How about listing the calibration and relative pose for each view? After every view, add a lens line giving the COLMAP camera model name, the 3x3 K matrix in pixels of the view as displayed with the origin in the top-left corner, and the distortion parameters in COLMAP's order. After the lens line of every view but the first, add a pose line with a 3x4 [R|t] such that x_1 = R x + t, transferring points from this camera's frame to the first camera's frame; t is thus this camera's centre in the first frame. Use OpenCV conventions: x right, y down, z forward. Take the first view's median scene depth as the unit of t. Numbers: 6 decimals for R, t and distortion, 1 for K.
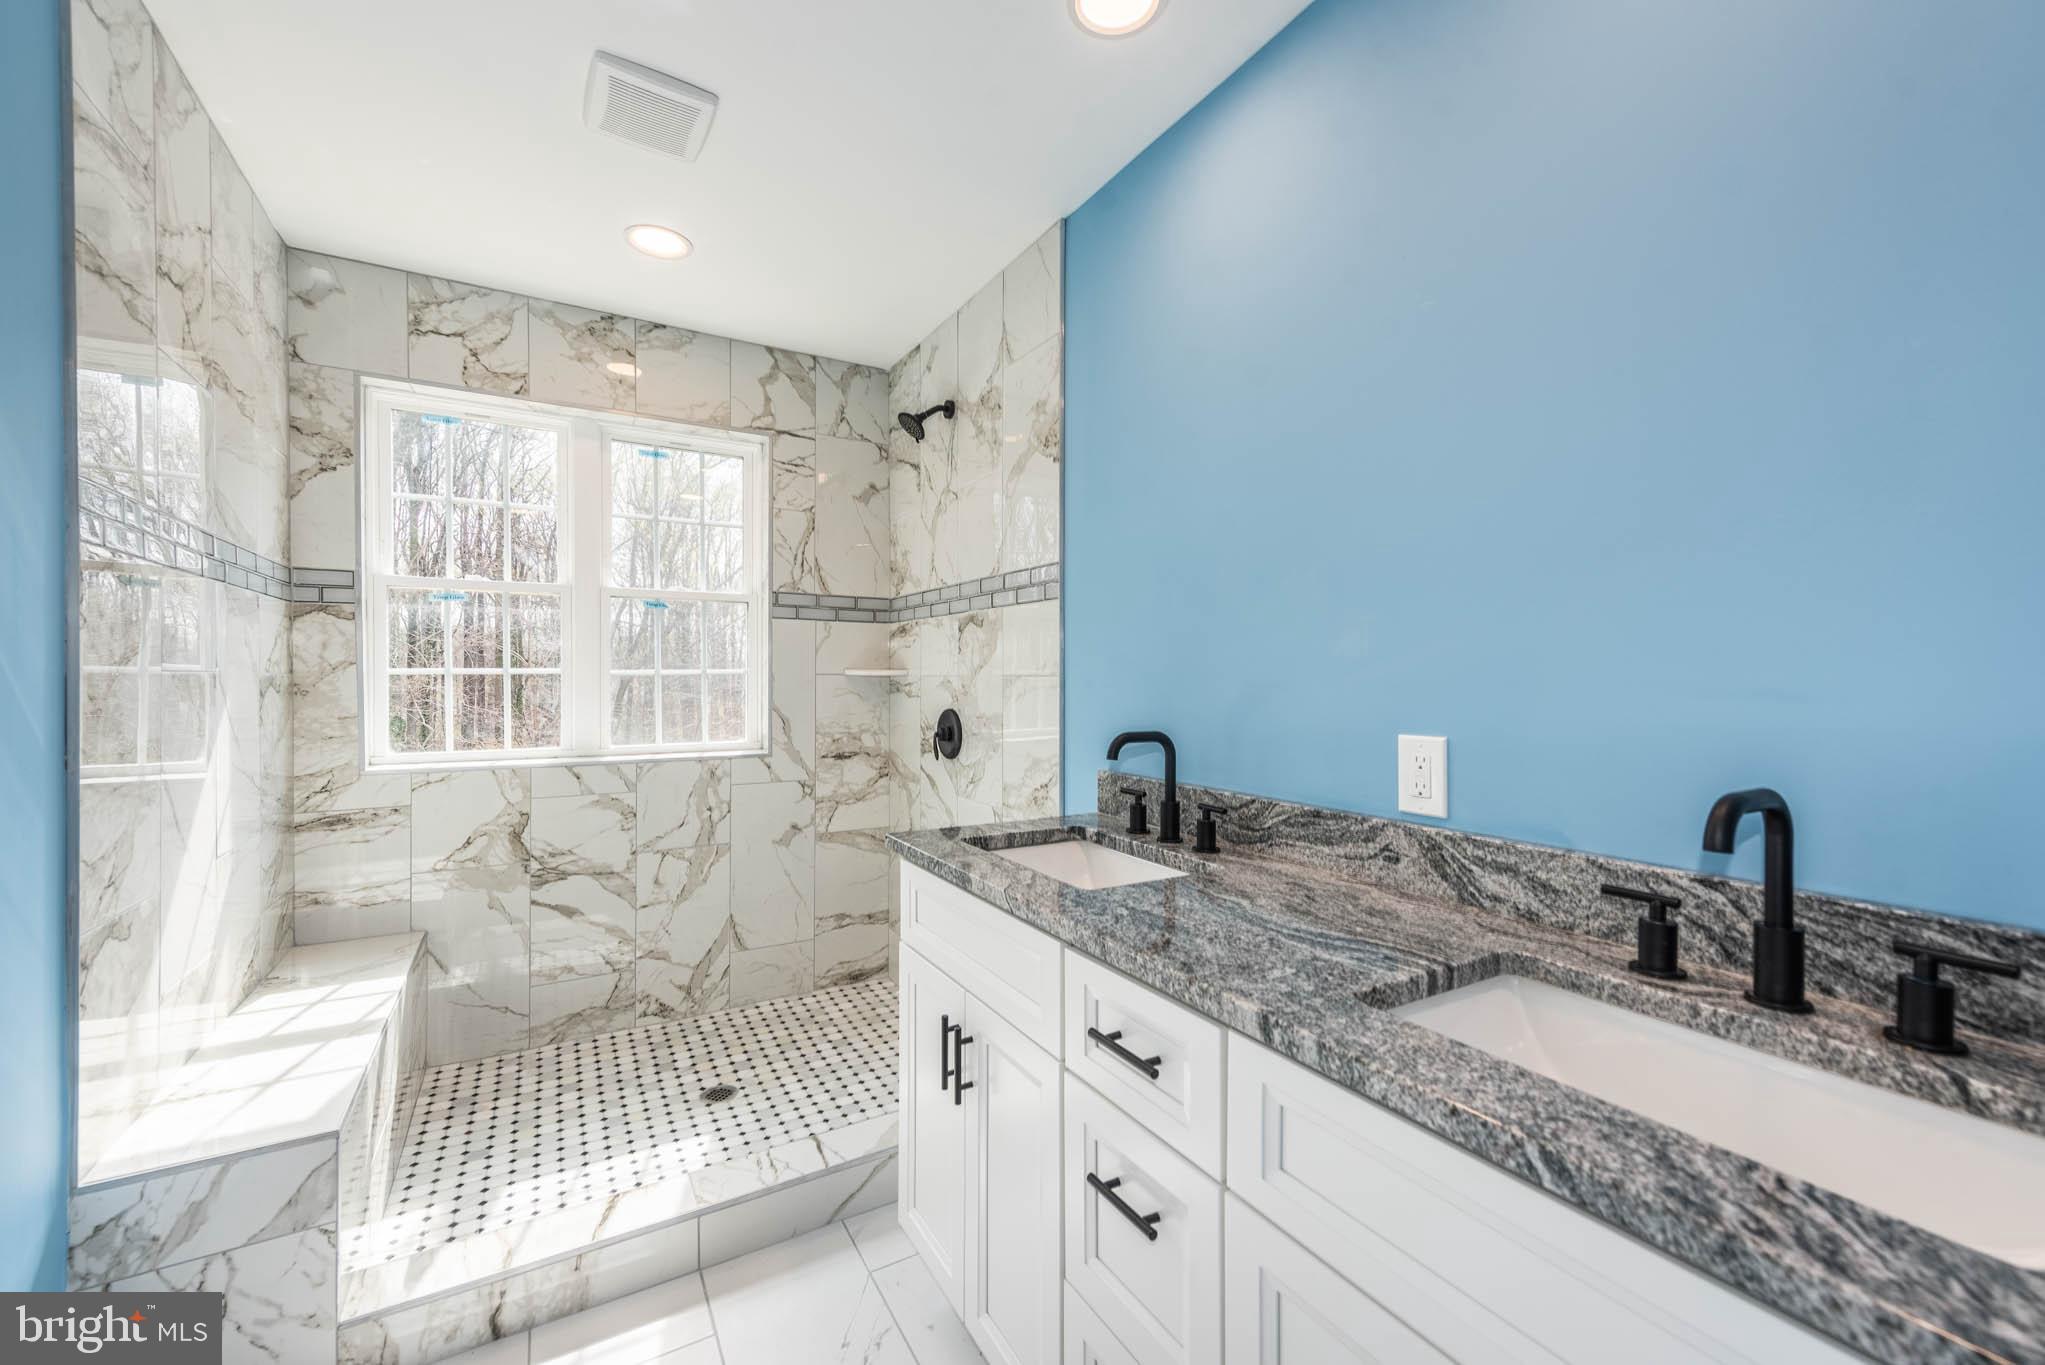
lens RADIAL K [[823.8, 0, 1032.9], [0, 823.8, 675.6], [0, 0, 1]] dist [0.022274, -0.000095]
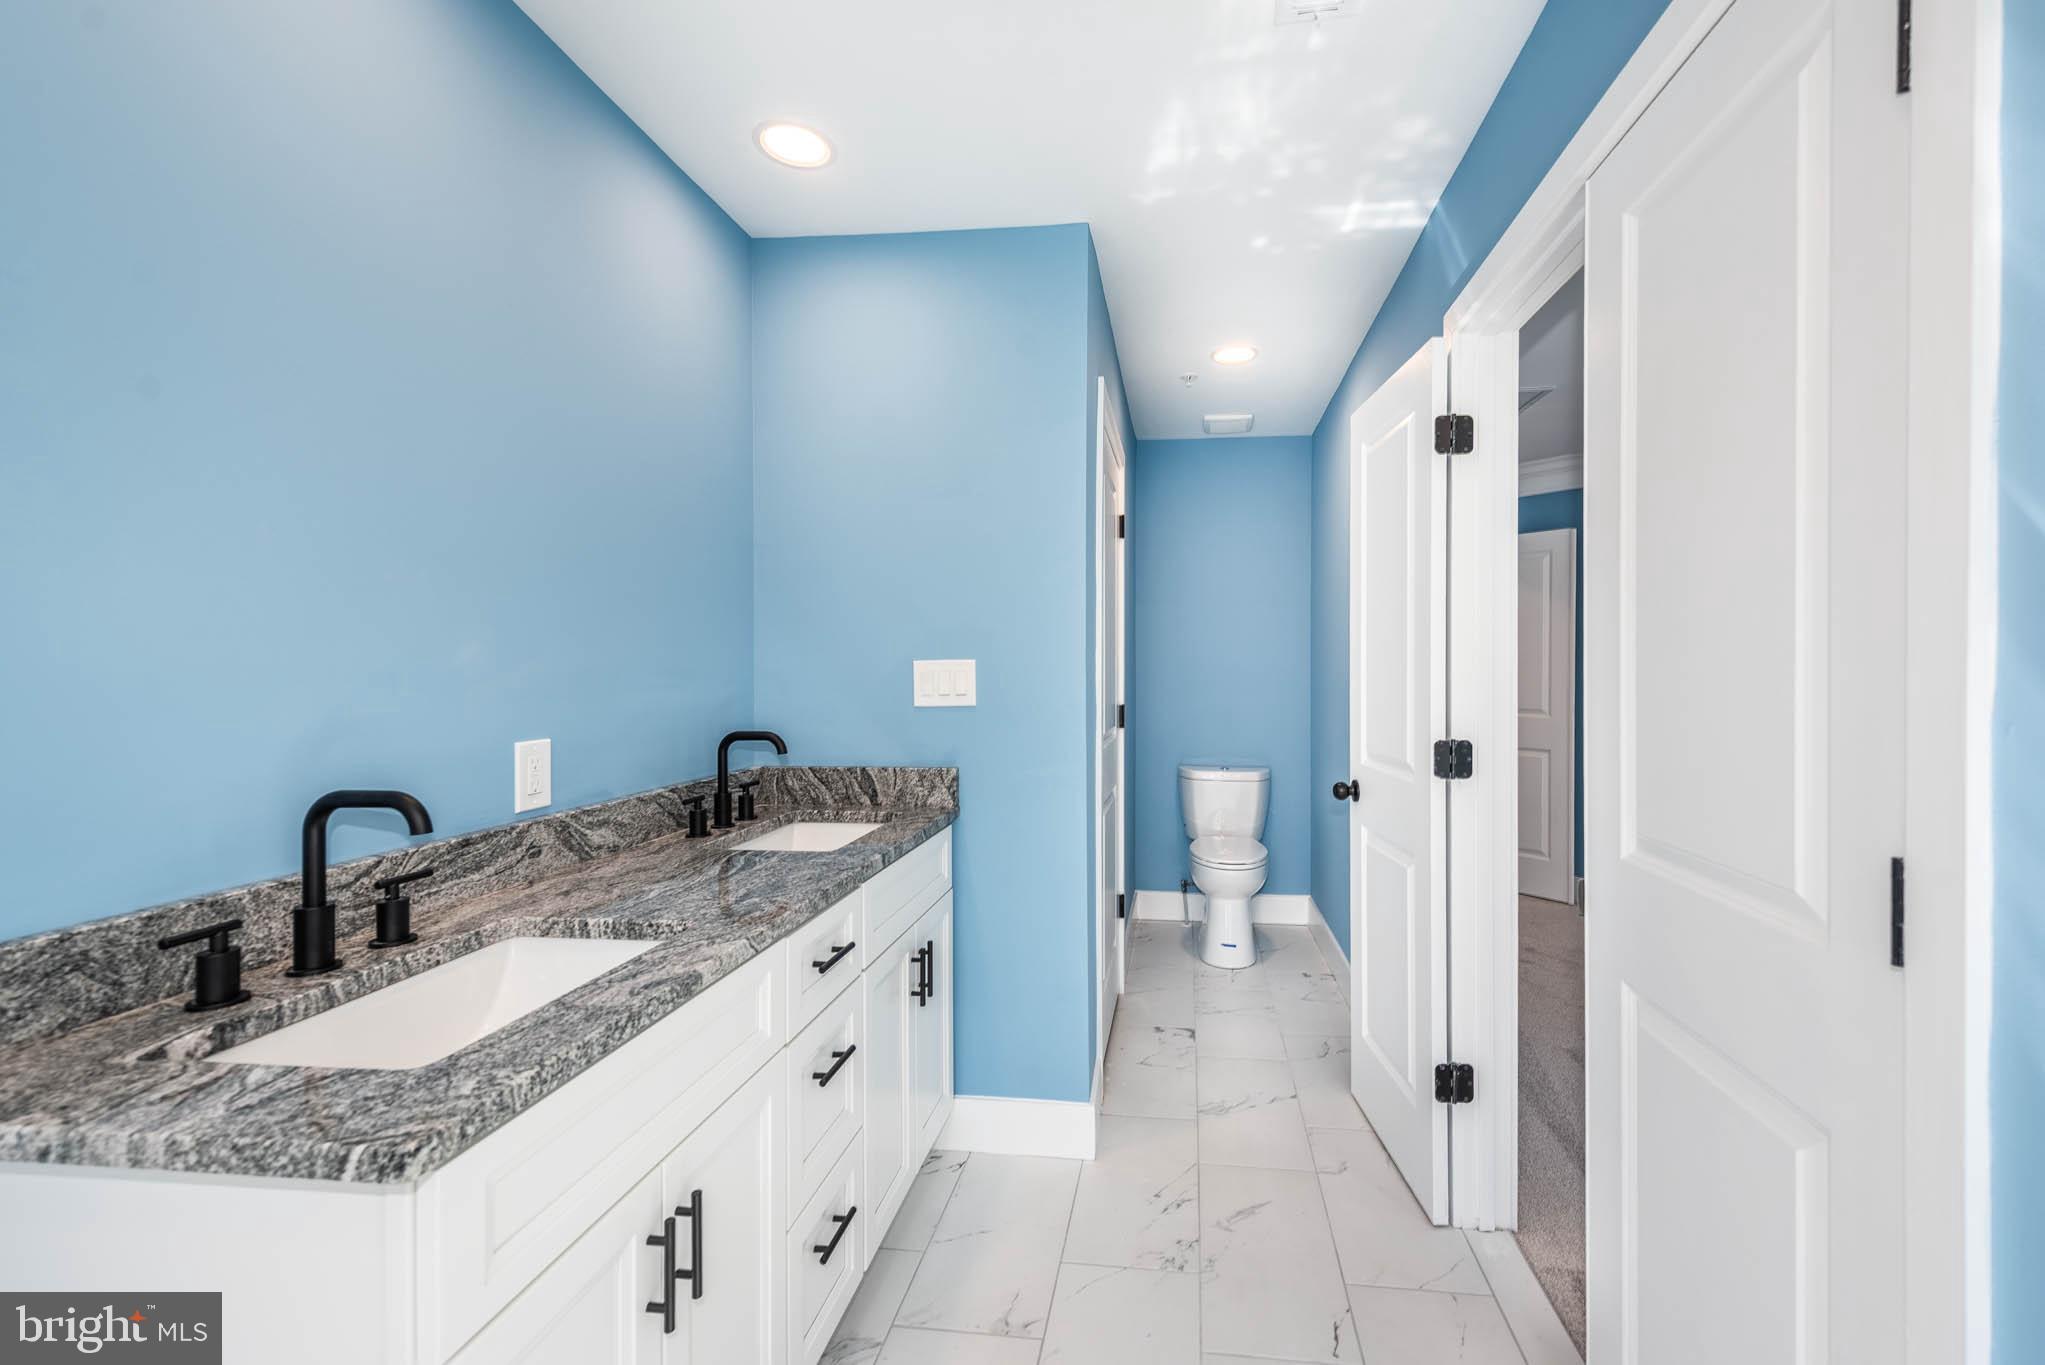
lens RADIAL K [[823.8, 0, 1032.9], [0, 823.8, 675.6], [0, 0, 1]] dist [0.022274, -0.000095]
pose [[-0.762438, 0.001030, 0.647060, -0.817342], [0.008237, 0.999933, 0.008114, -0.023217], [-0.647009, 0.011517, -0.762396, 1.438545]]
